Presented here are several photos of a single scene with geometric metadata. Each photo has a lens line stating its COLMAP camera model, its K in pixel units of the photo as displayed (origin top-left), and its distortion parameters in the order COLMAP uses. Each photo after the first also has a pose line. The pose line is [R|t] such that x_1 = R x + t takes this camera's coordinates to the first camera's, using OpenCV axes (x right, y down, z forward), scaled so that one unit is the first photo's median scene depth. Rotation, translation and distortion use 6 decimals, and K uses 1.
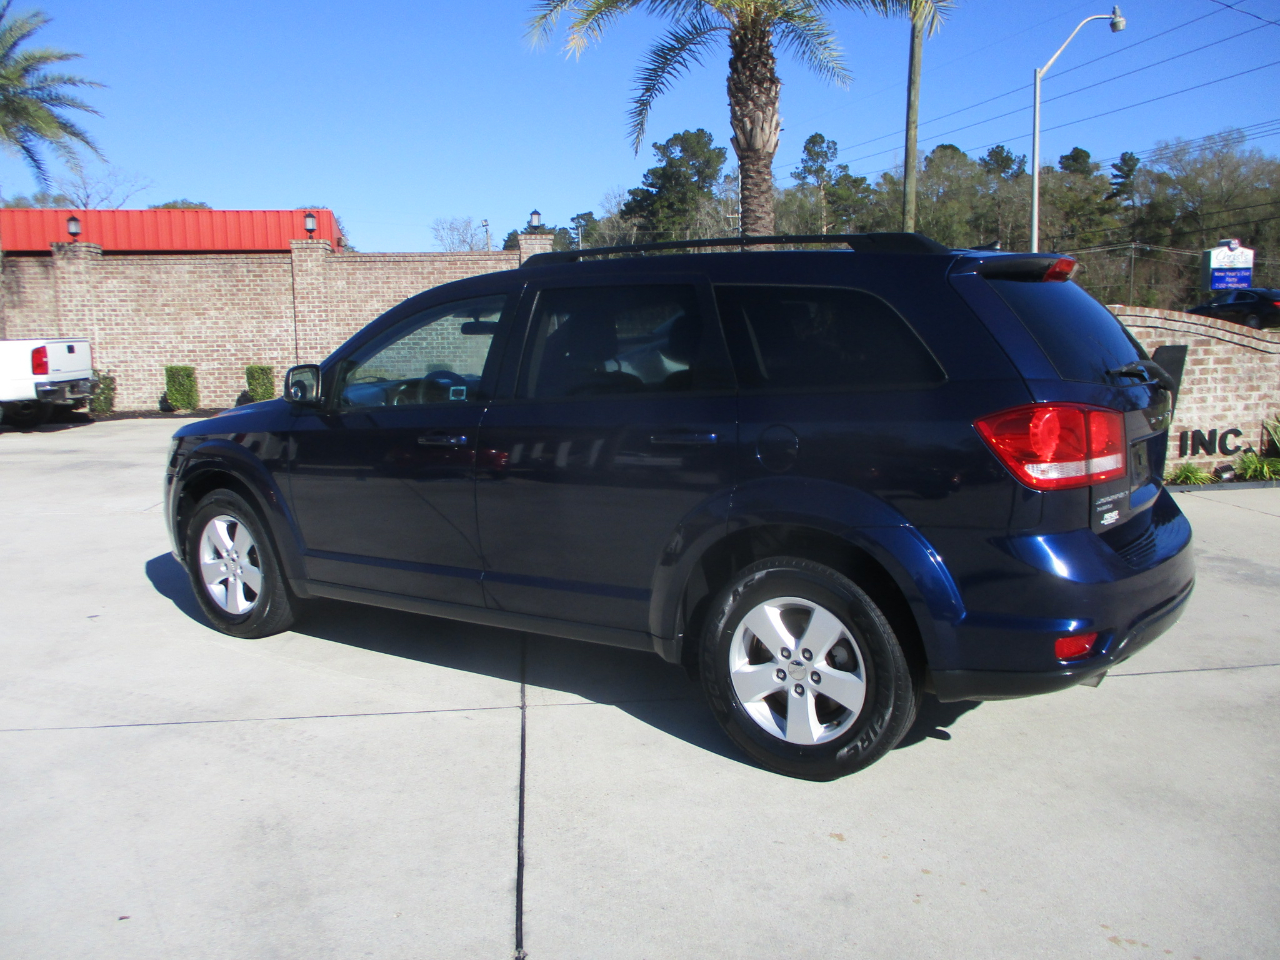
lens RADIAL K [[1047.8, 0, 642.6], [0, 1047.8, 473.9], [0, 0, 1]] dist [-0.028824, -0.003335]
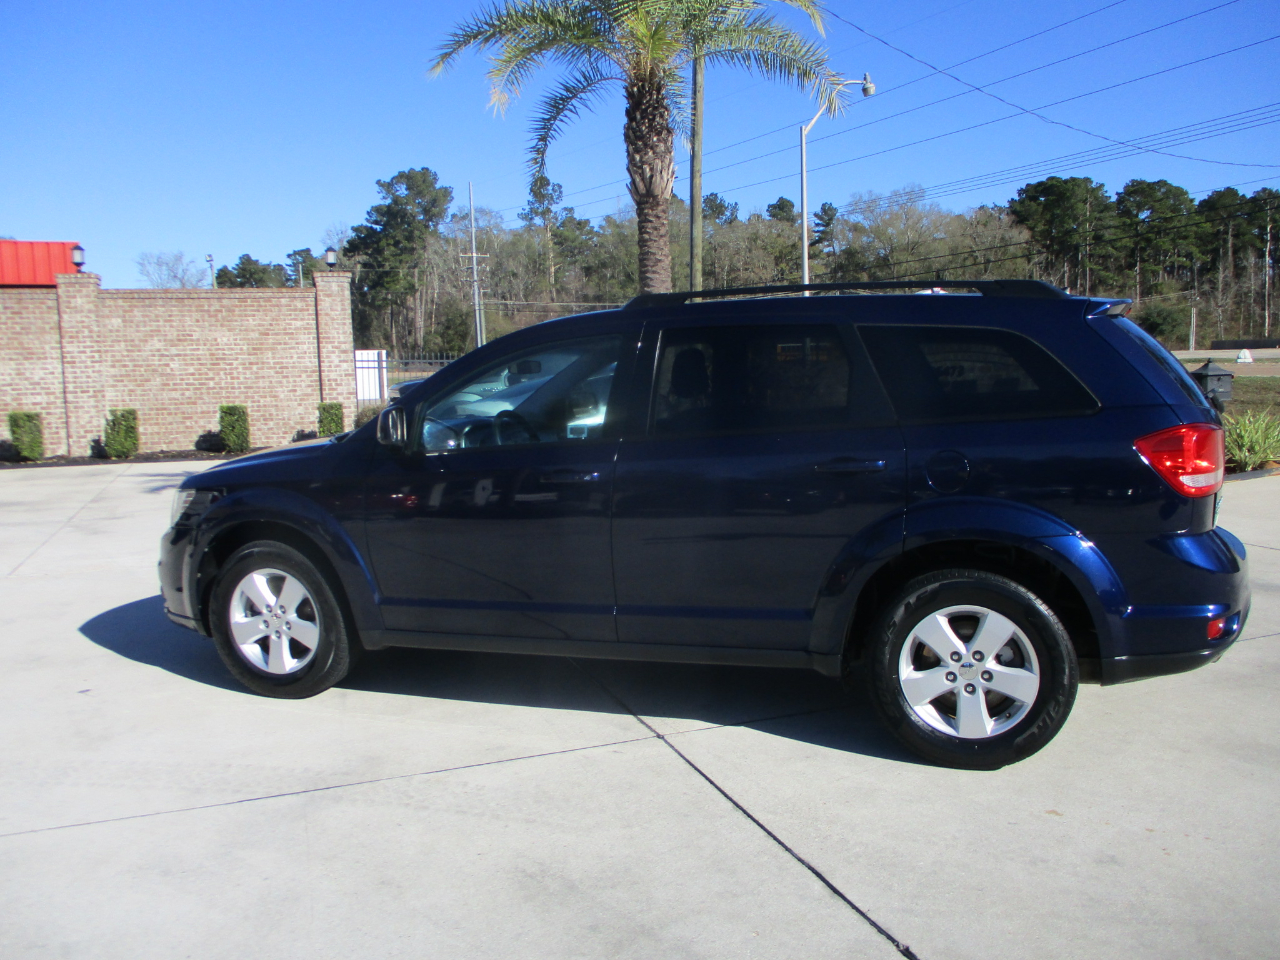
lens RADIAL K [[1047.8, 0, 642.4], [0, 1047.8, 477.2], [0, 0, 1]] dist [-0.028824, -0.003335]
pose [[0.966107, -0.033749, 0.255926, -0.081799], [0.042263, 0.998718, -0.027842, -0.000358], [-0.254658, 0.037715, 0.966295, 0.001970]]
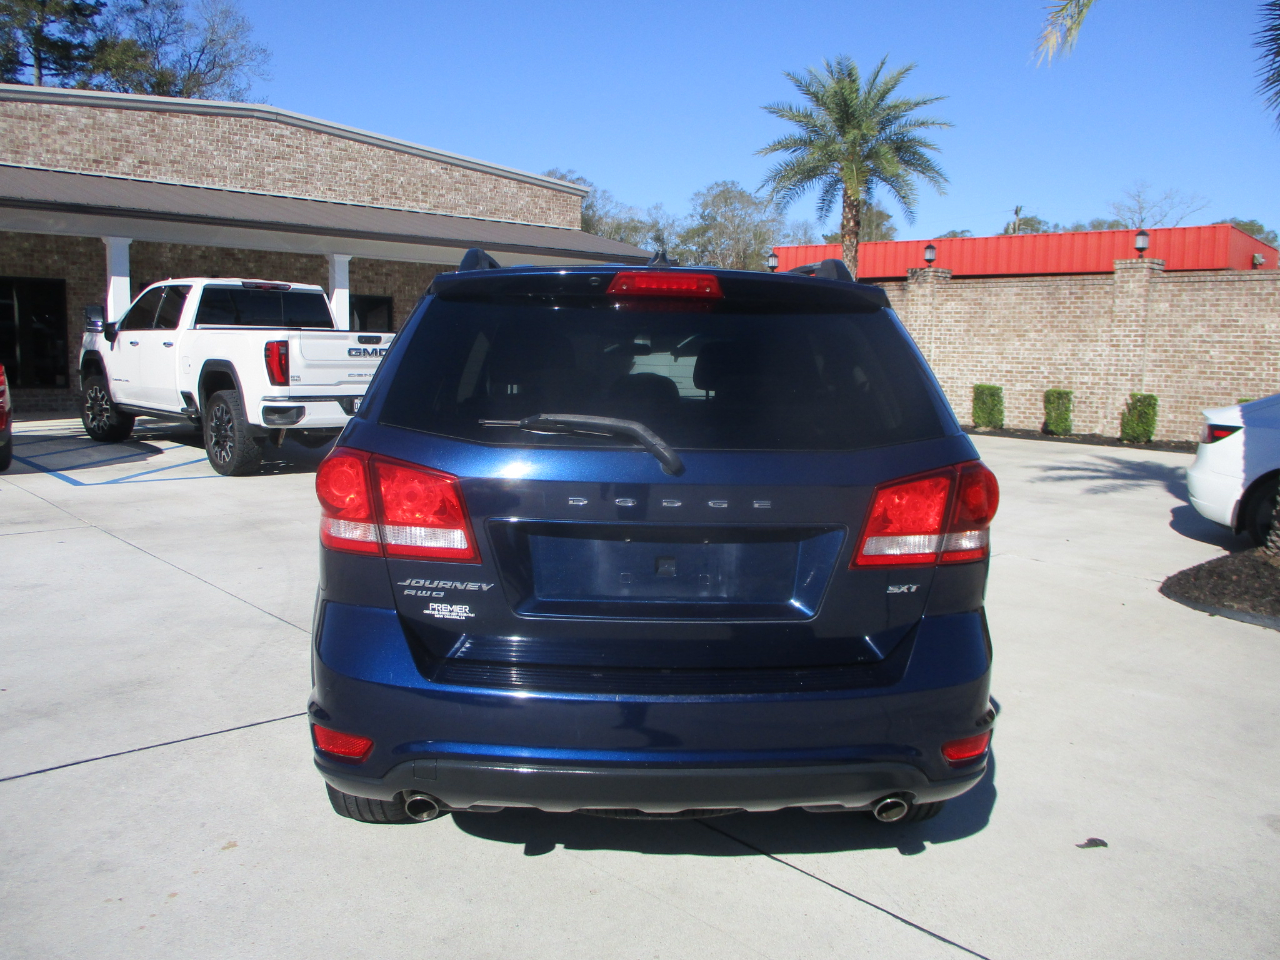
lens RADIAL K [[1047.8, 0, 641.3], [0, 1047.8, 473.0], [0, 0, 1]] dist [-0.028824, -0.003335]
pose [[0.590403, 0.124058, -0.797518, 0.188625], [-0.141046, 0.988770, 0.049392, -0.019296], [0.794689, 0.083325, 0.601271, 0.106875]]
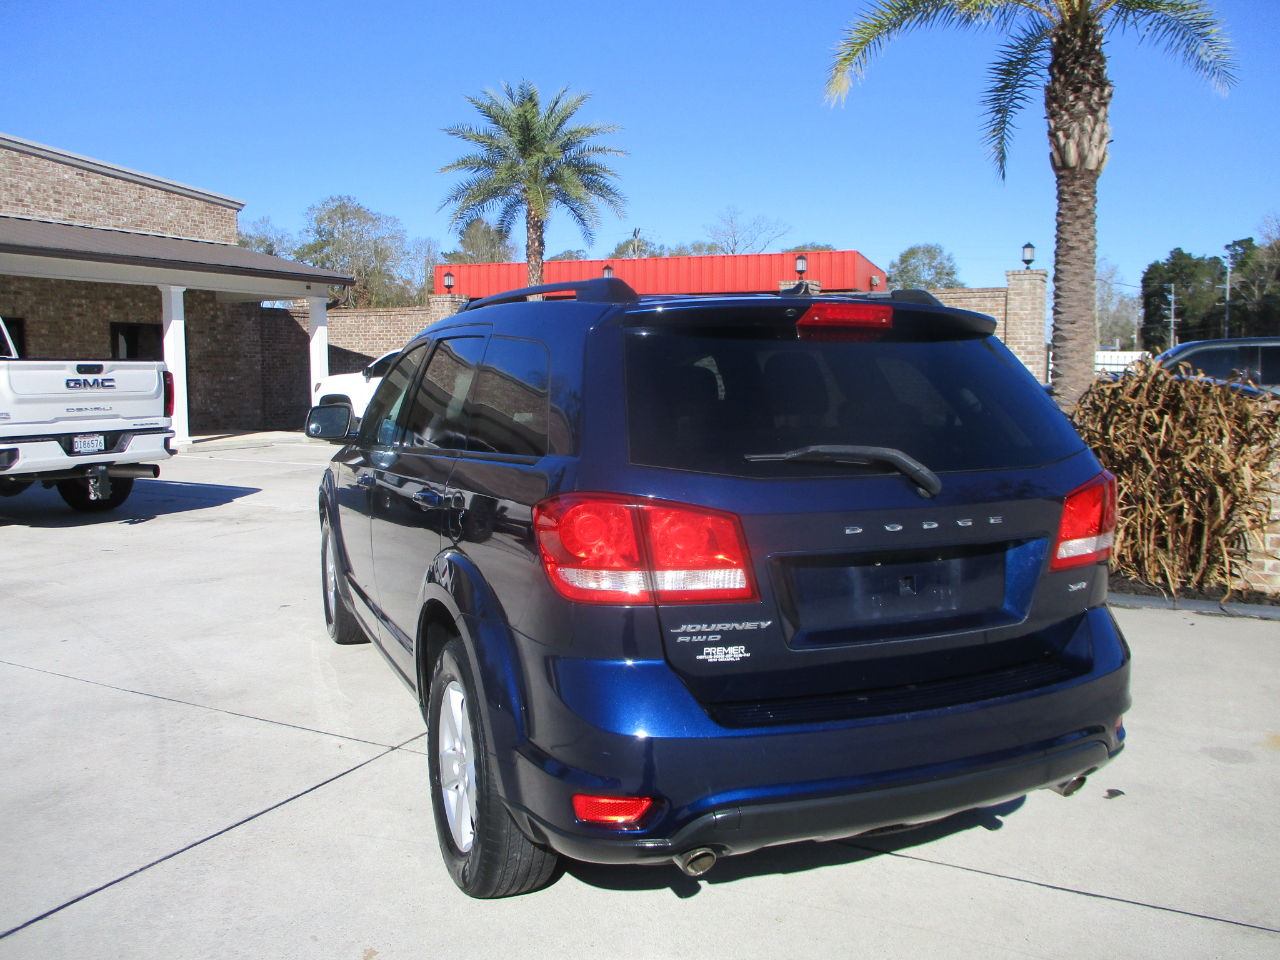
lens RADIAL K [[1047.8, 0, 643.5], [0, 1047.8, 474.1], [0, 0, 1]] dist [-0.028824, -0.003335]
pose [[0.837422, 0.071353, -0.541880, 0.132382], [-0.089523, 0.995959, -0.007204, -0.012373], [0.539176, 0.054544, 0.840425, 0.055739]]
